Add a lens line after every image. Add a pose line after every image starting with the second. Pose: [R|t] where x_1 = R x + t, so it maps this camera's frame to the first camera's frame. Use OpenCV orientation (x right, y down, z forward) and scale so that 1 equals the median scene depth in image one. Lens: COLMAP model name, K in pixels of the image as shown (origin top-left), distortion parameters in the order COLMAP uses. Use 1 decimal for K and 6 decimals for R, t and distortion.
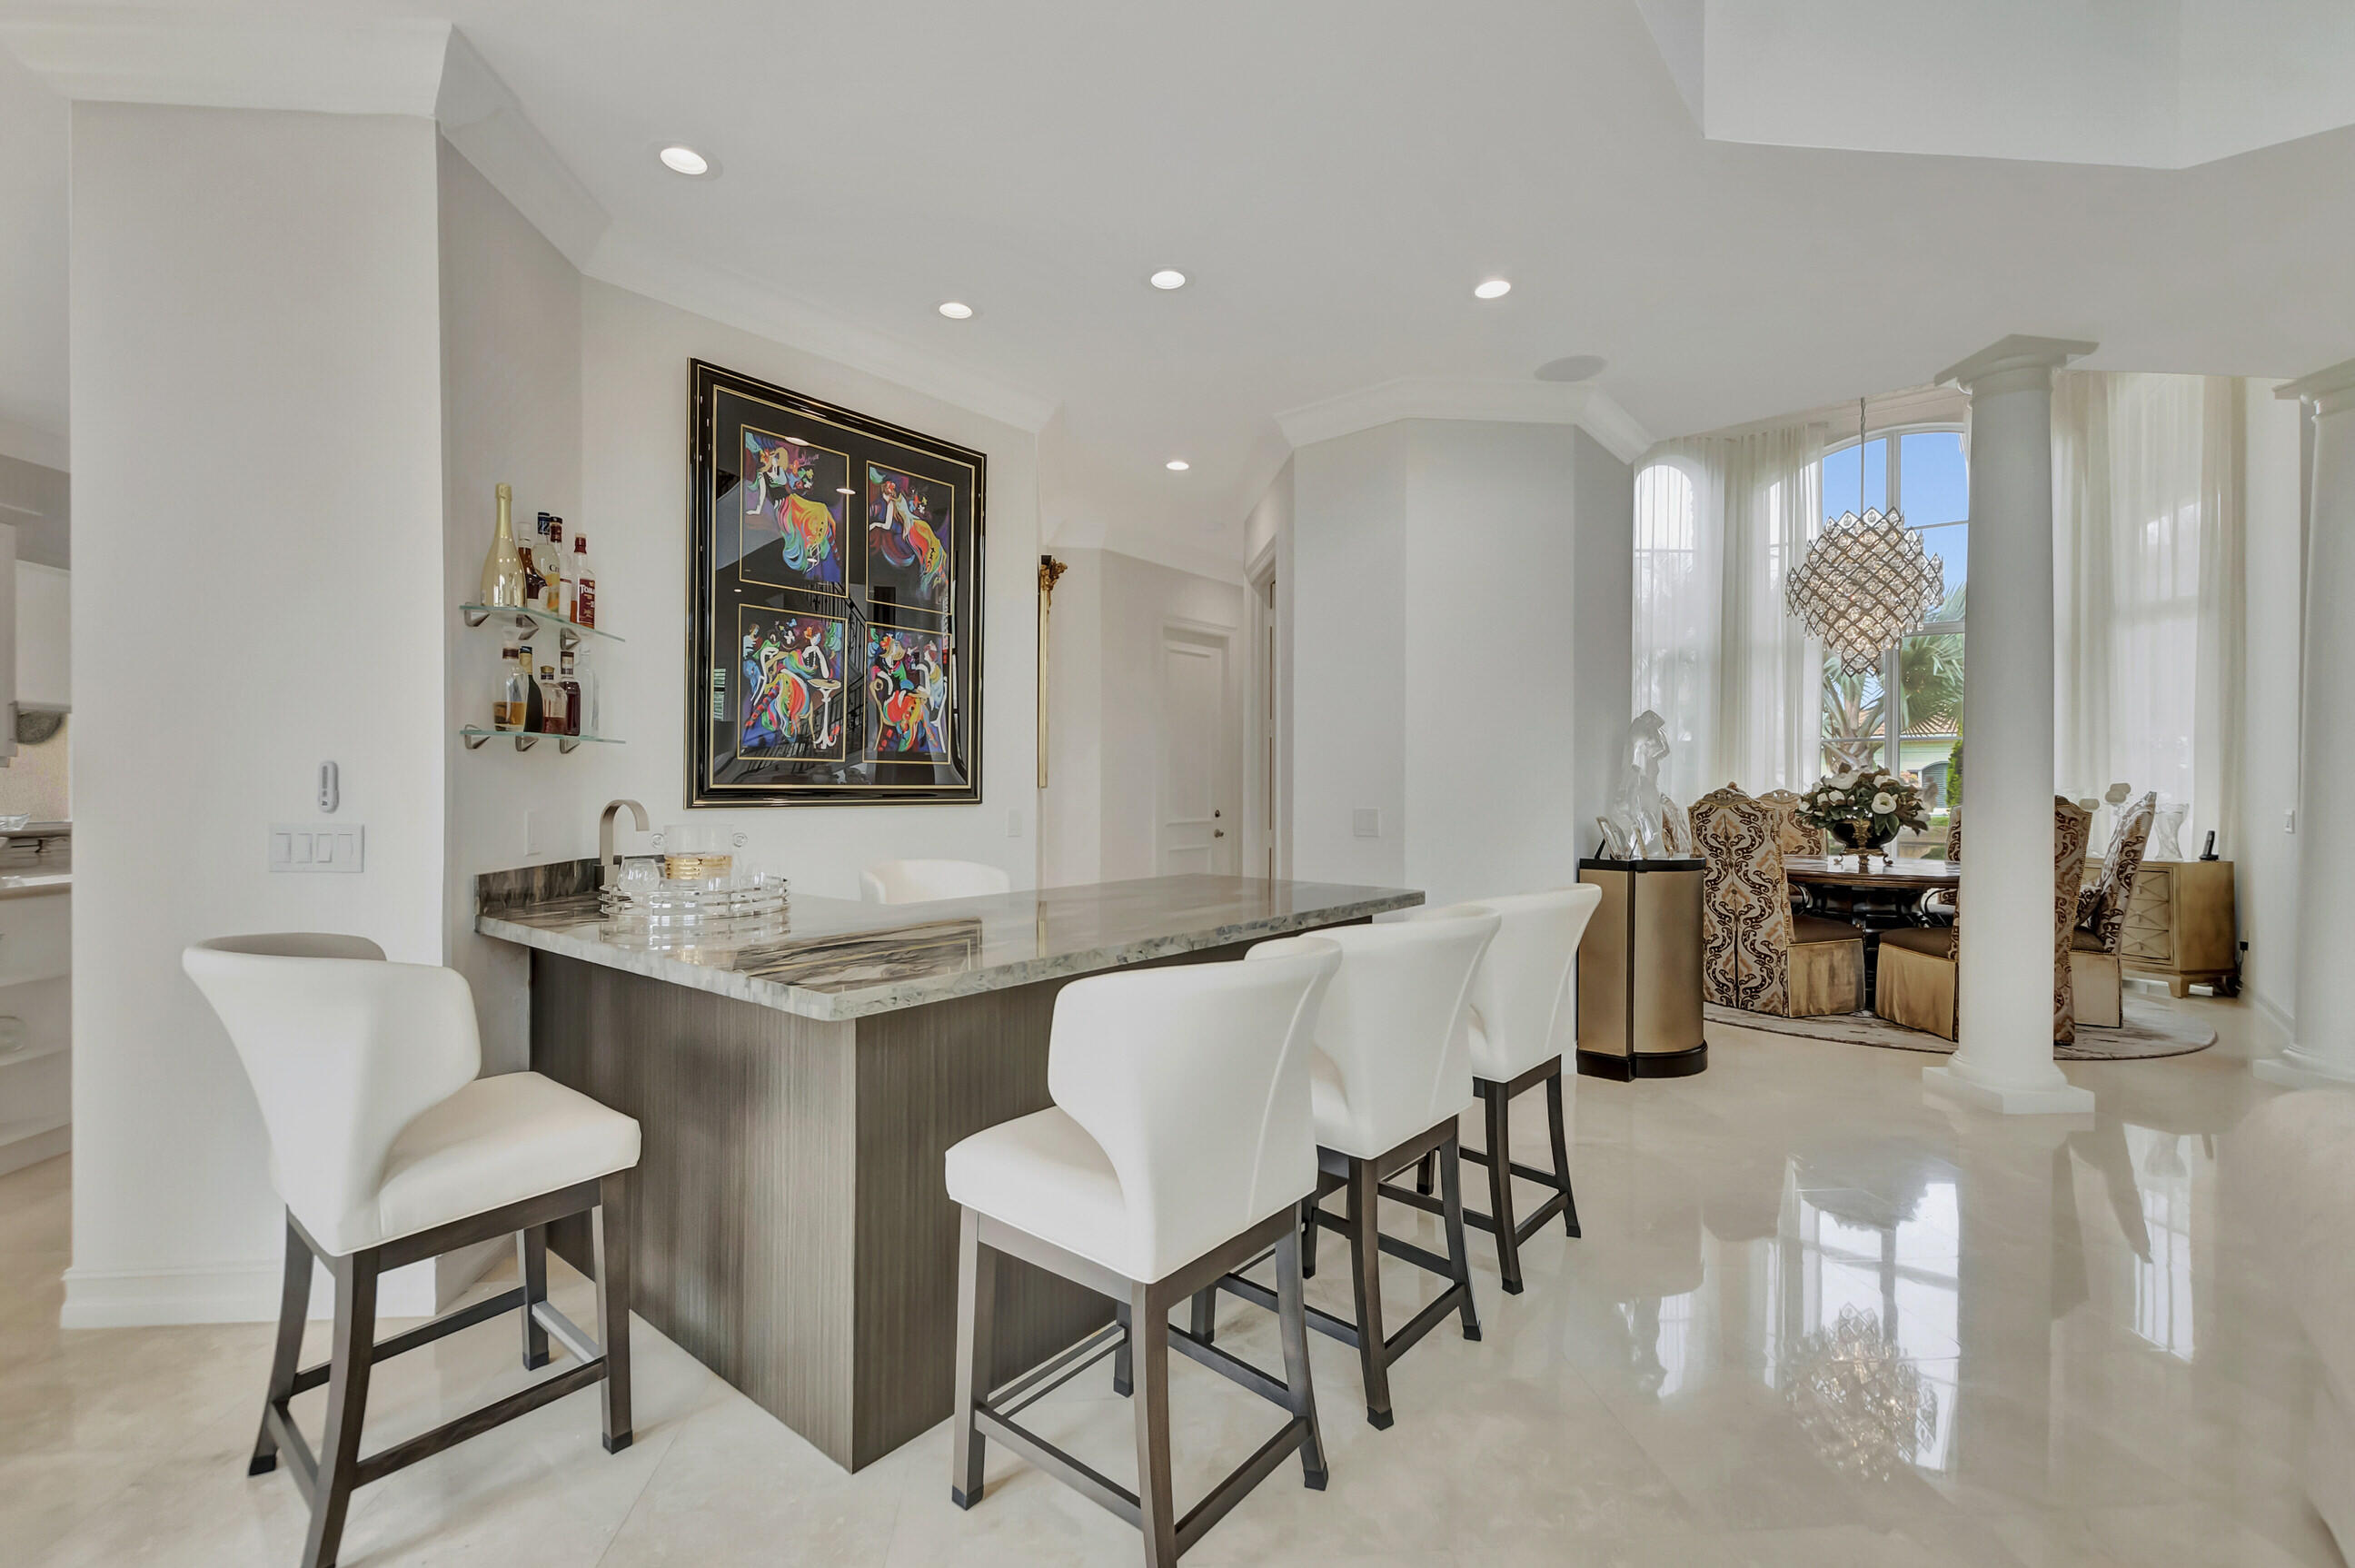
lens RADIAL K [[1055.8, 0, 1182.0], [0, 1055.8, 789.5], [0, 0, 1]] dist [0.009752, -0.004824]
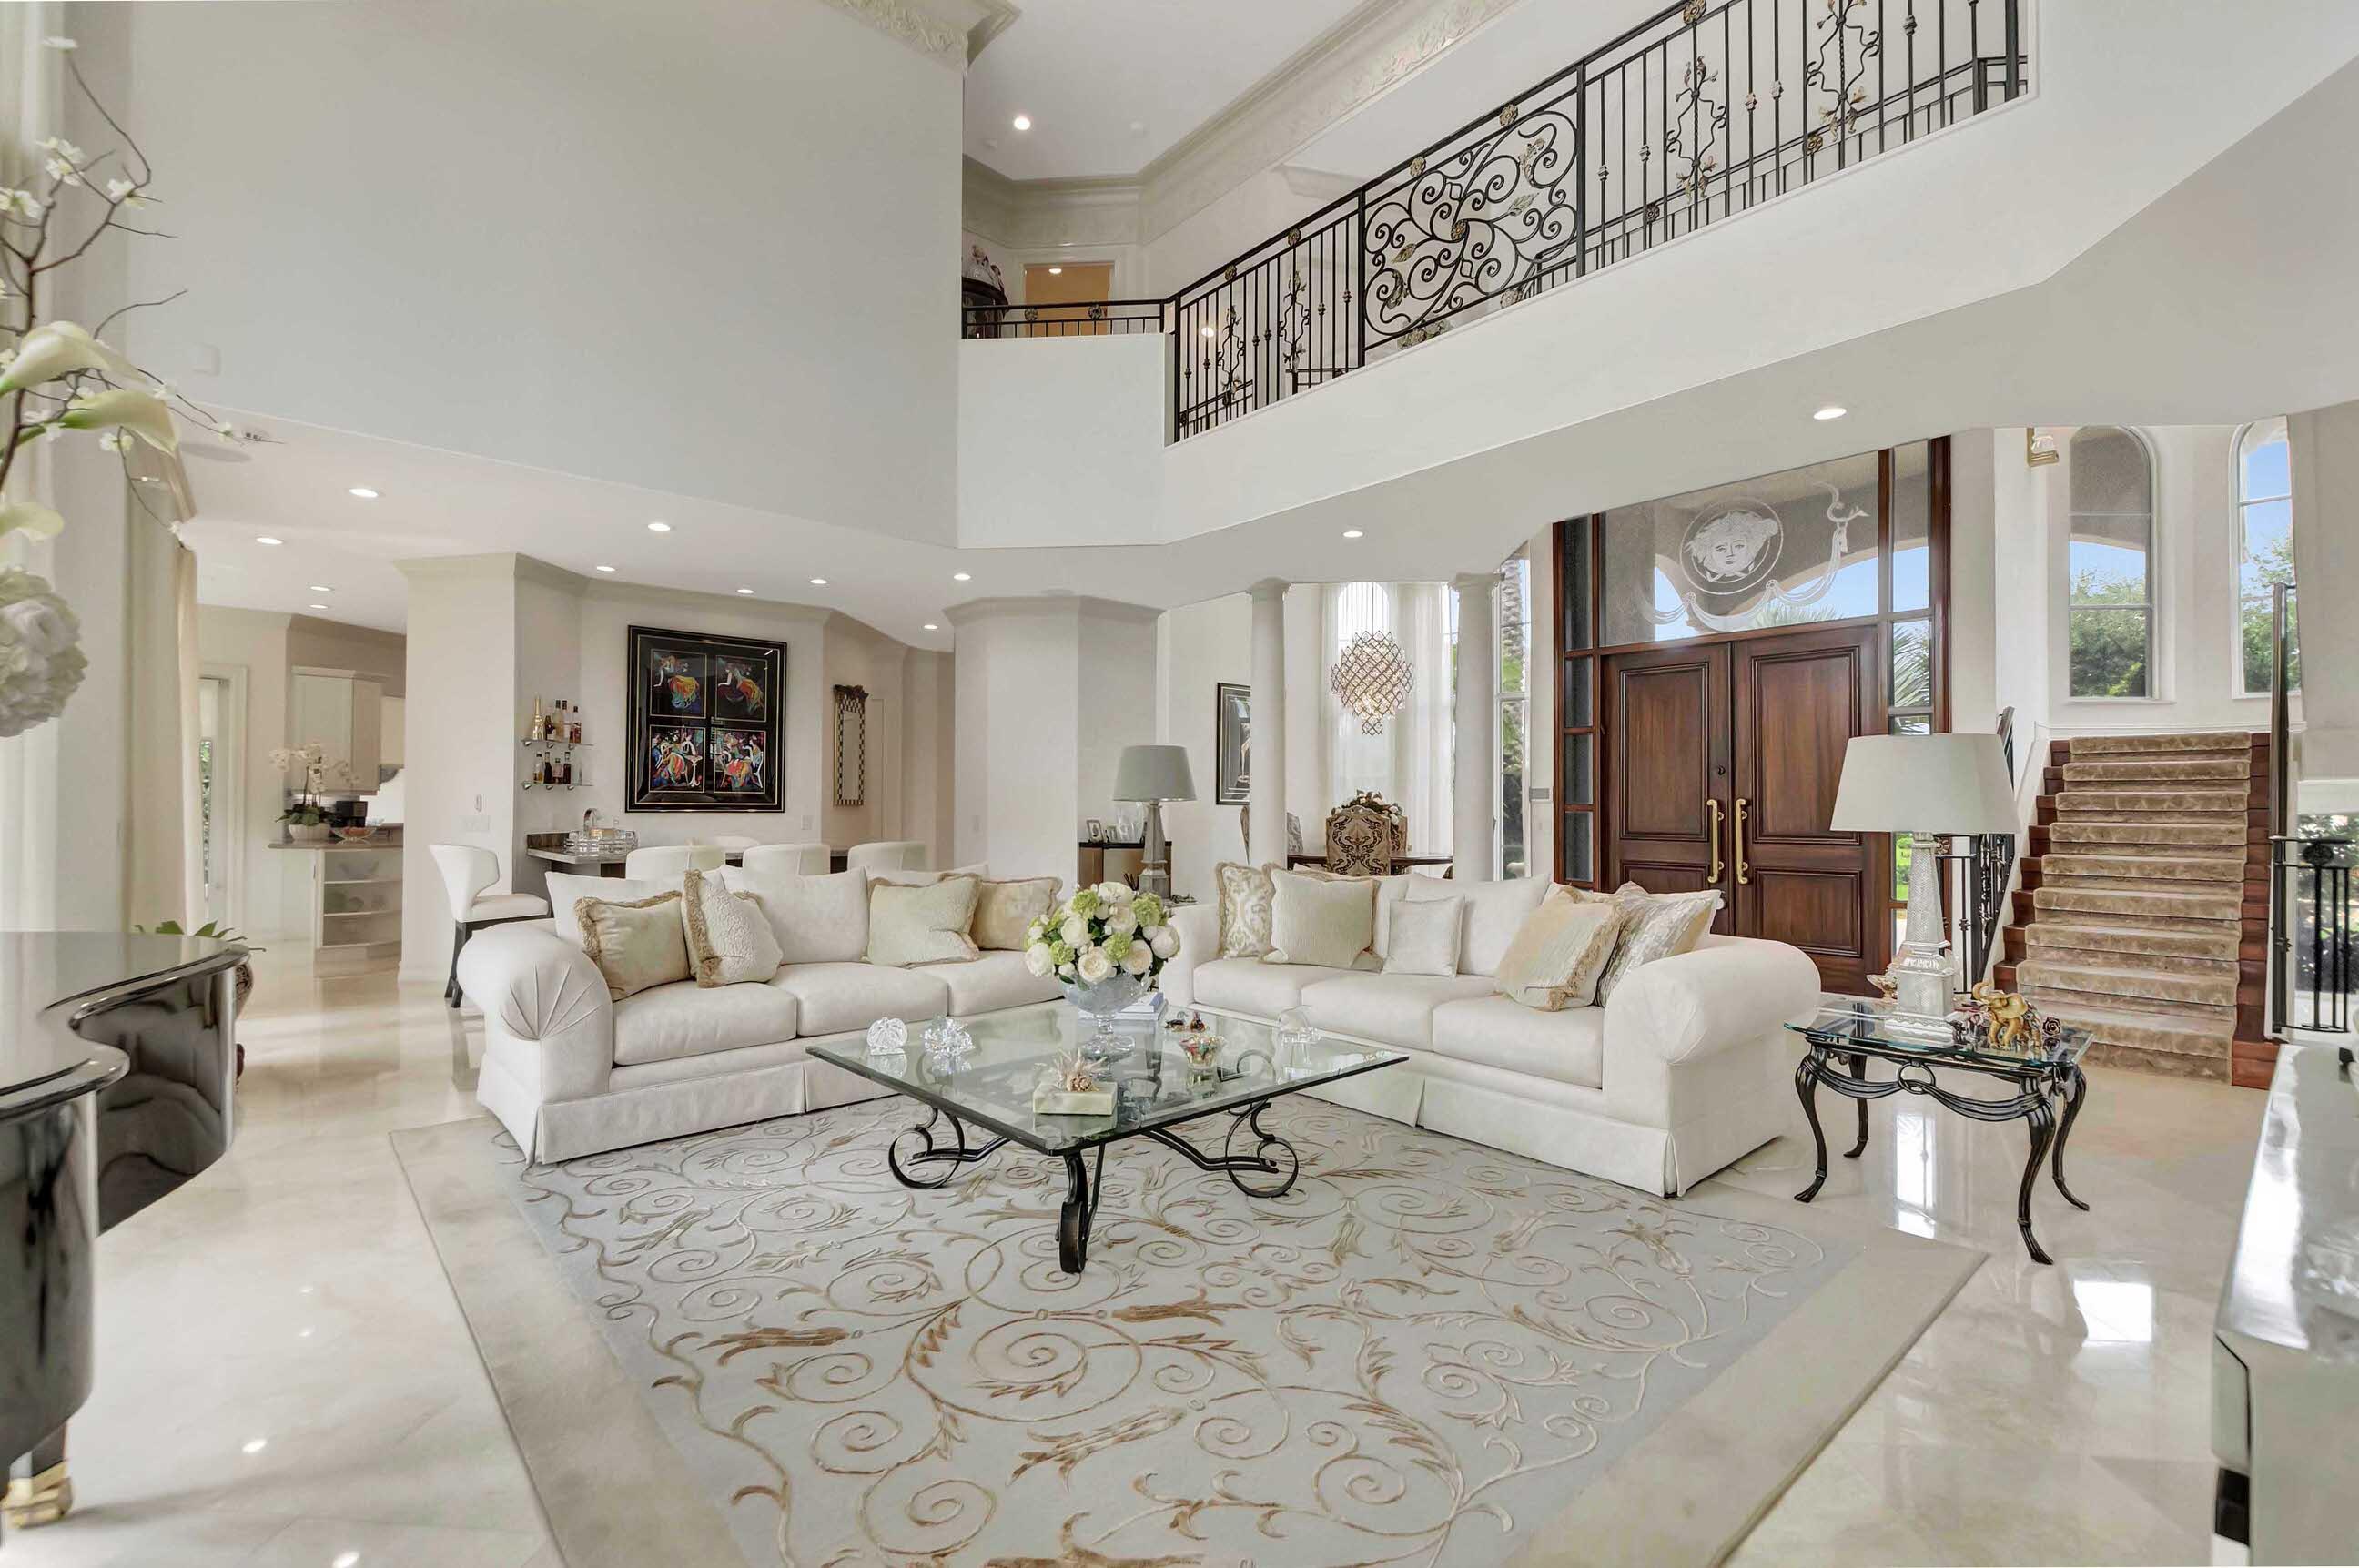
lens RADIAL K [[1057.6, 0, 1177.7], [0, 1057.6, 786.8], [0, 0, 1]] dist [0.009752, -0.004824]
pose [[0.984476, -0.003303, -0.175490, 1.114001], [-0.000683, 0.999743, -0.022651, 0.012189], [0.175520, 0.022419, 0.984221, -1.071975]]
